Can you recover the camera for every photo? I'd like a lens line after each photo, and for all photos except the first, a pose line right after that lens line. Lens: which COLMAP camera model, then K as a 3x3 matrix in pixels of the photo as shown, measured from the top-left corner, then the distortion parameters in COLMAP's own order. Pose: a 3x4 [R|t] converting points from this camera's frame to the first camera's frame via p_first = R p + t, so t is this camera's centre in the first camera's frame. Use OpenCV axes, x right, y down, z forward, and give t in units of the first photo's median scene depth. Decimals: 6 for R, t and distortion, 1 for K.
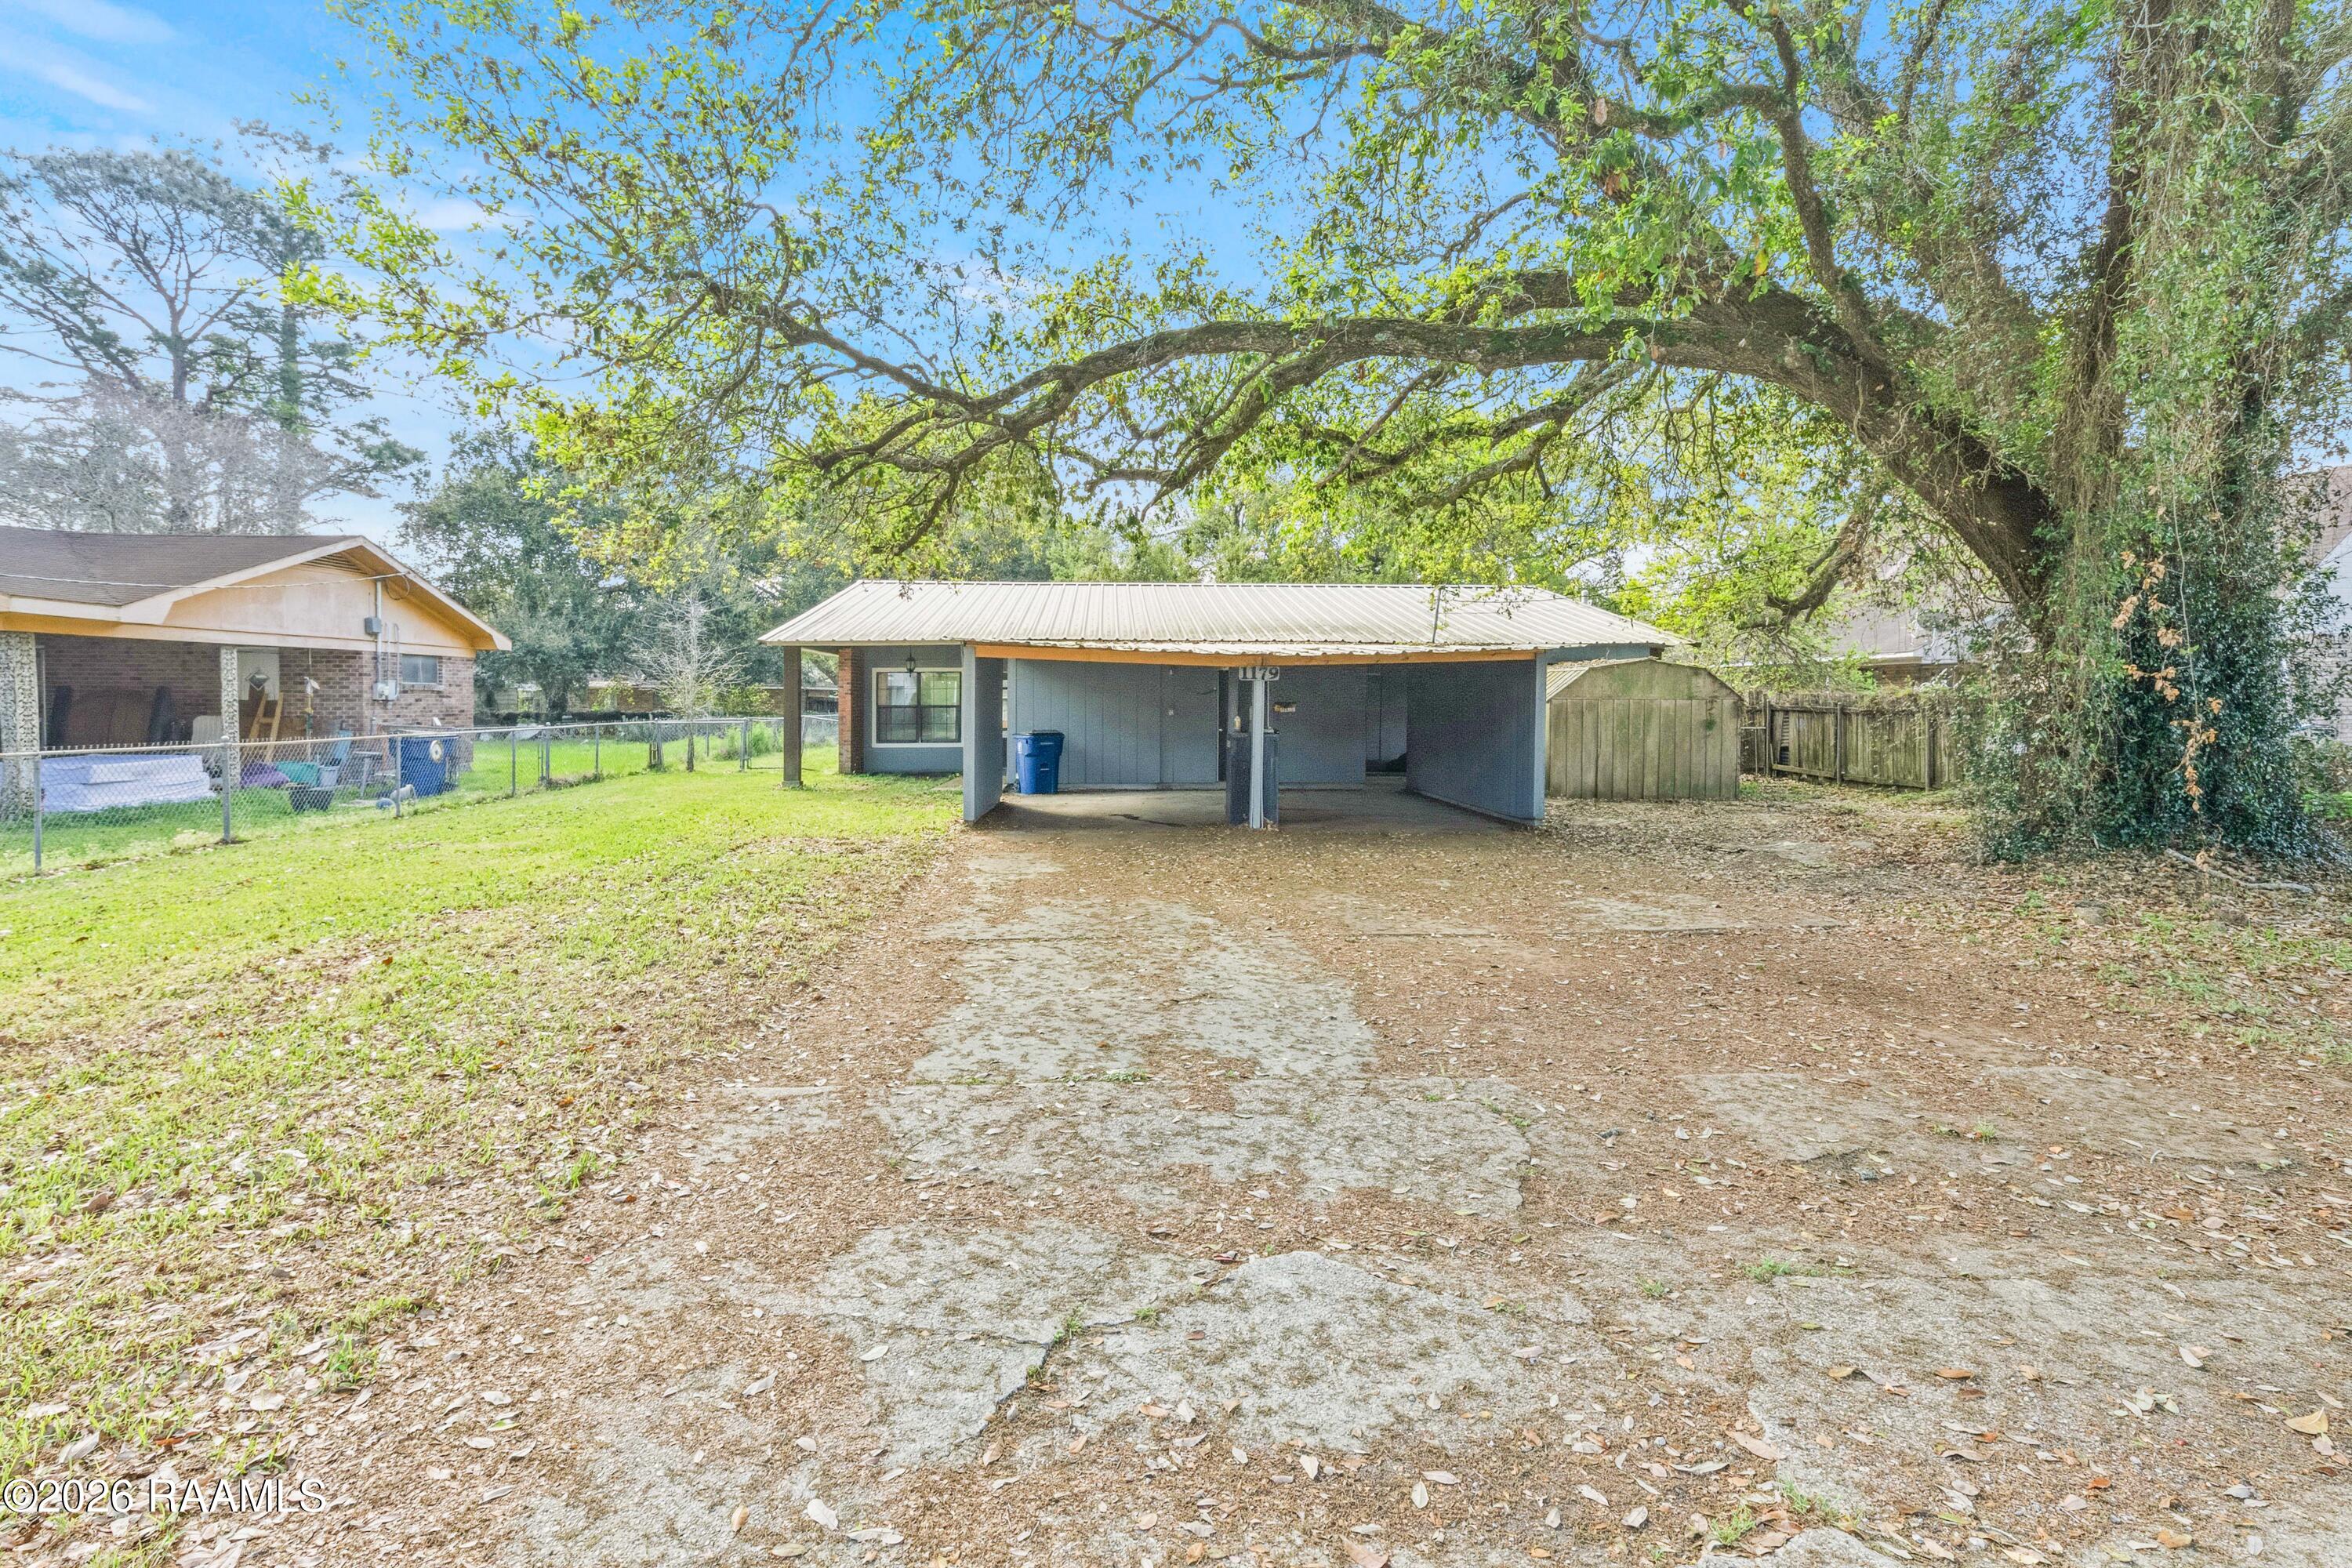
lens RADIAL K [[1164.3, 0, 1039.9], [0, 1164.3, 765.4], [0, 0, 1]] dist [0.003985, 0.000024]
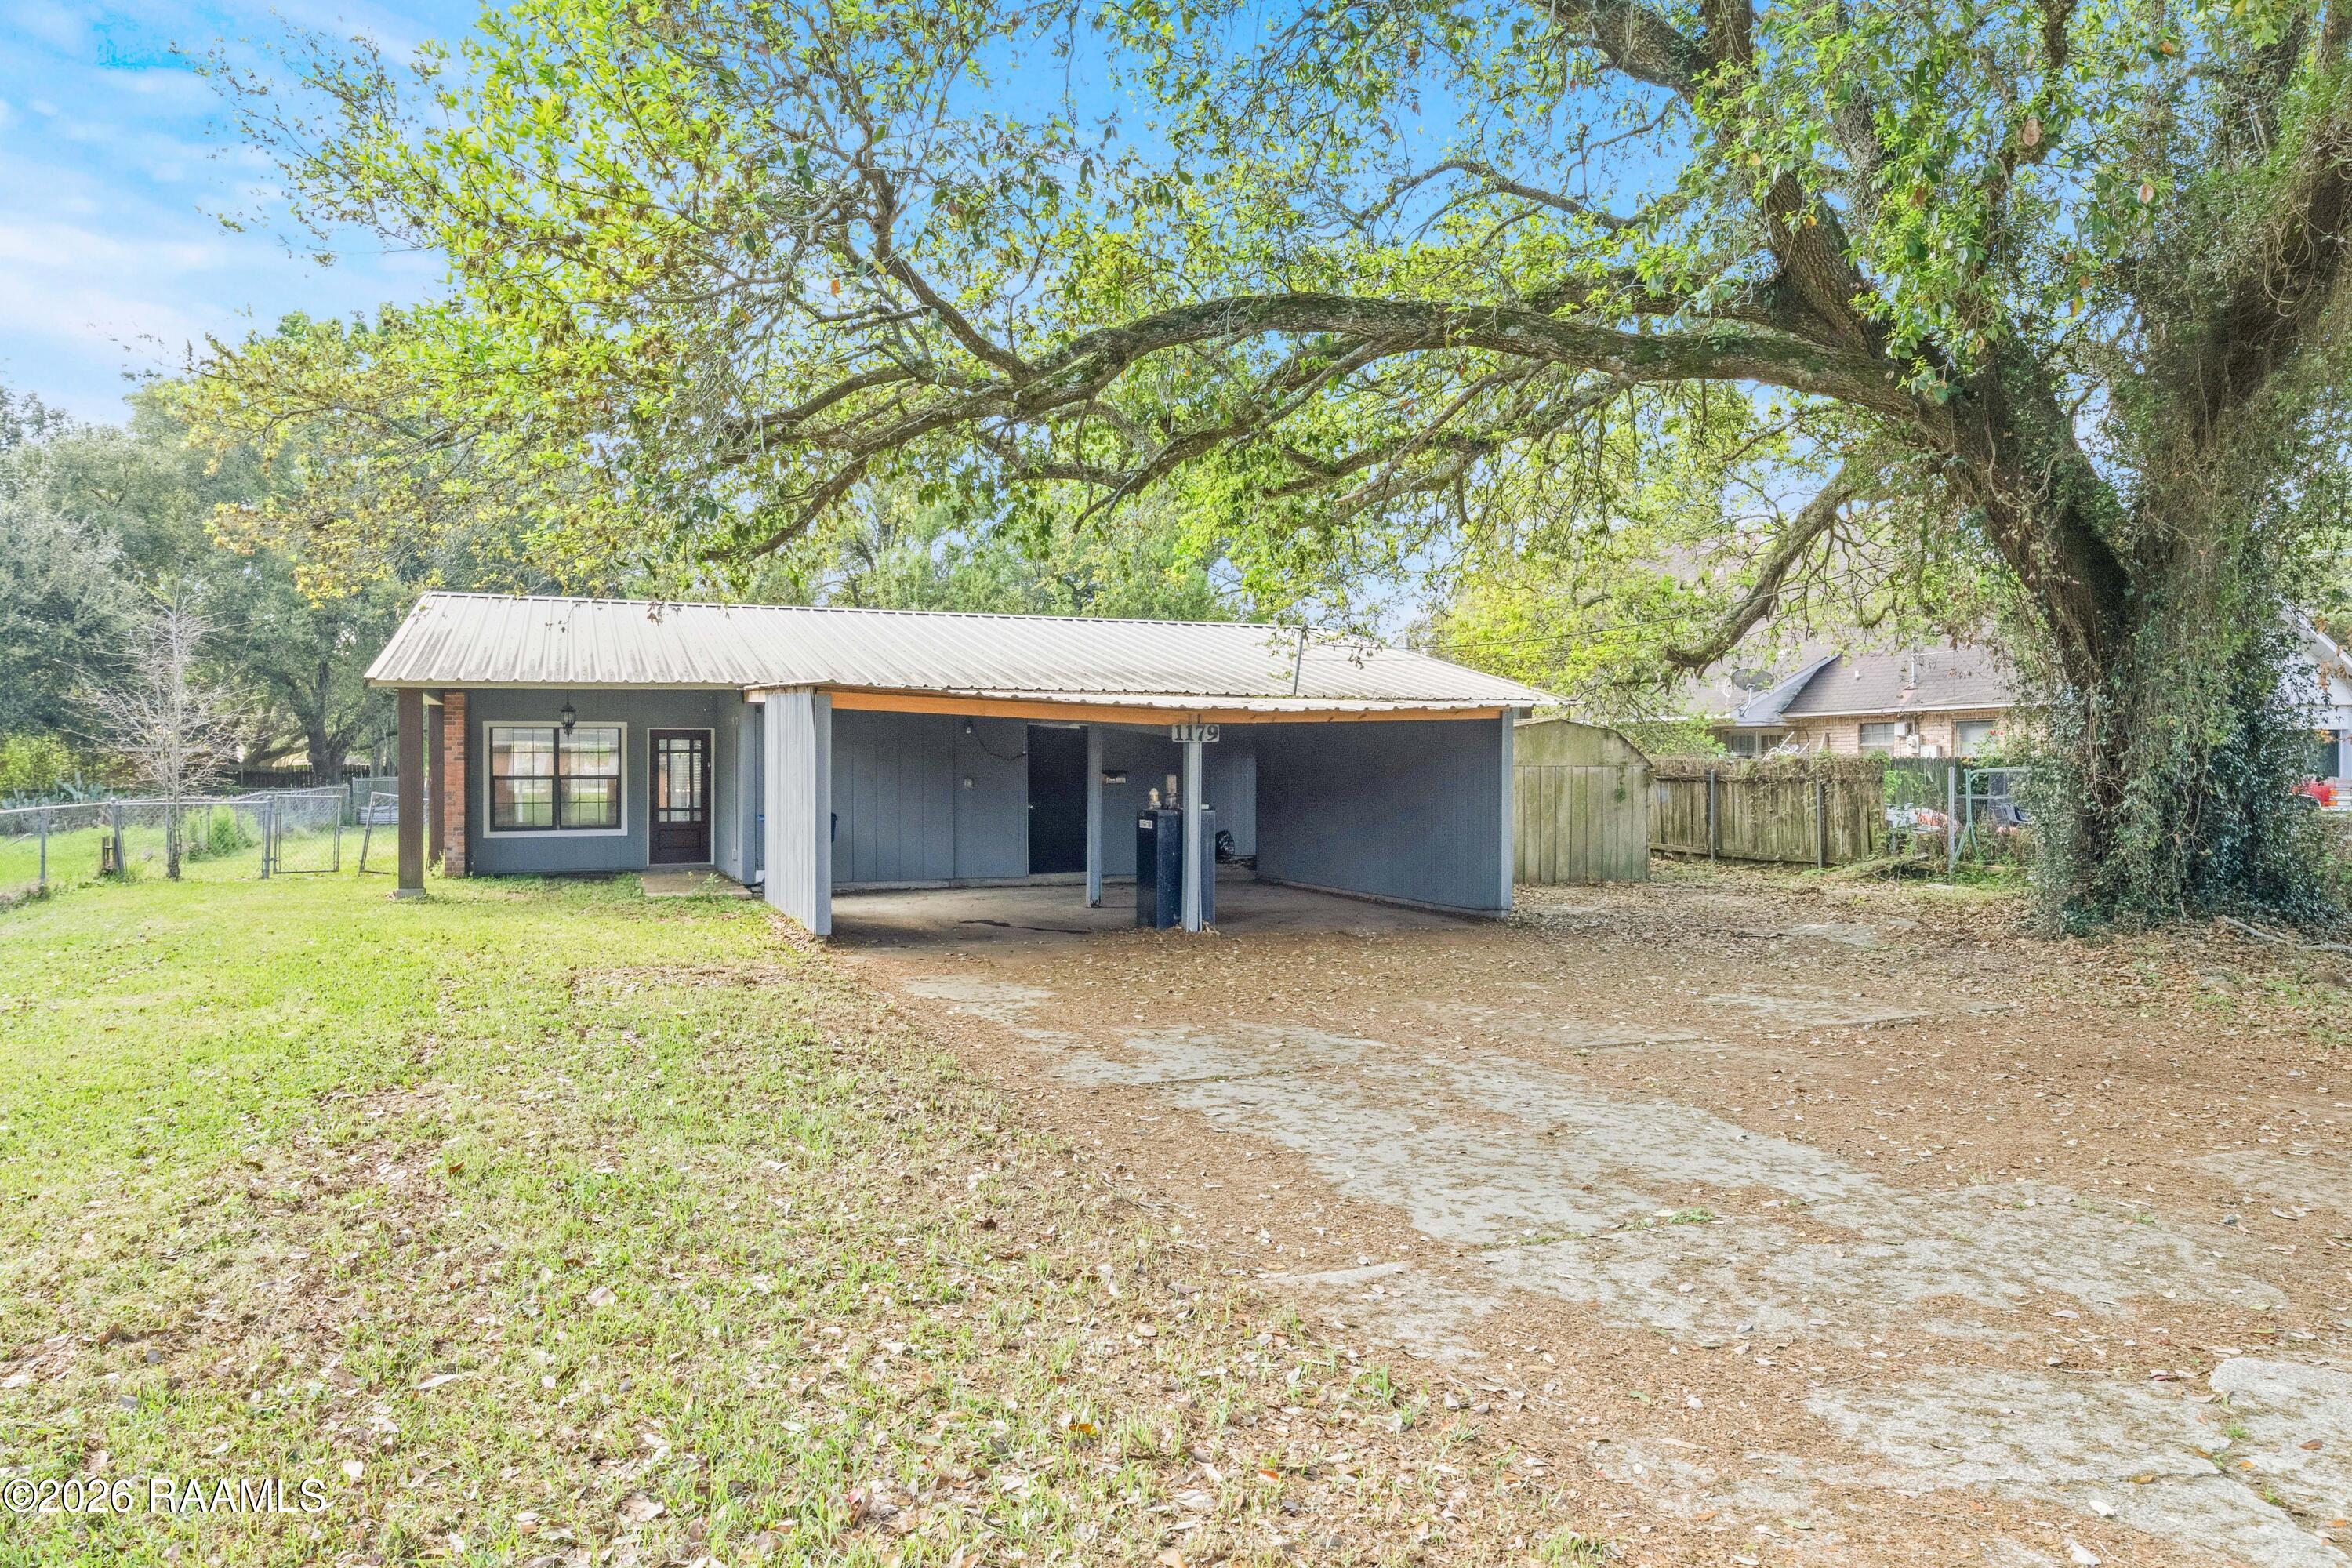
lens RADIAL K [[1564.3, 0, 1164.9], [0, 1564.3, 836.1], [0, 0, 1]] dist [0.010578, 0.001274]
pose [[0.945863, -0.015505, 0.324197, -0.428149], [0.019534, 0.999767, -0.009174, -0.002124], [-0.323979, 0.015010, 0.945945, 0.035484]]
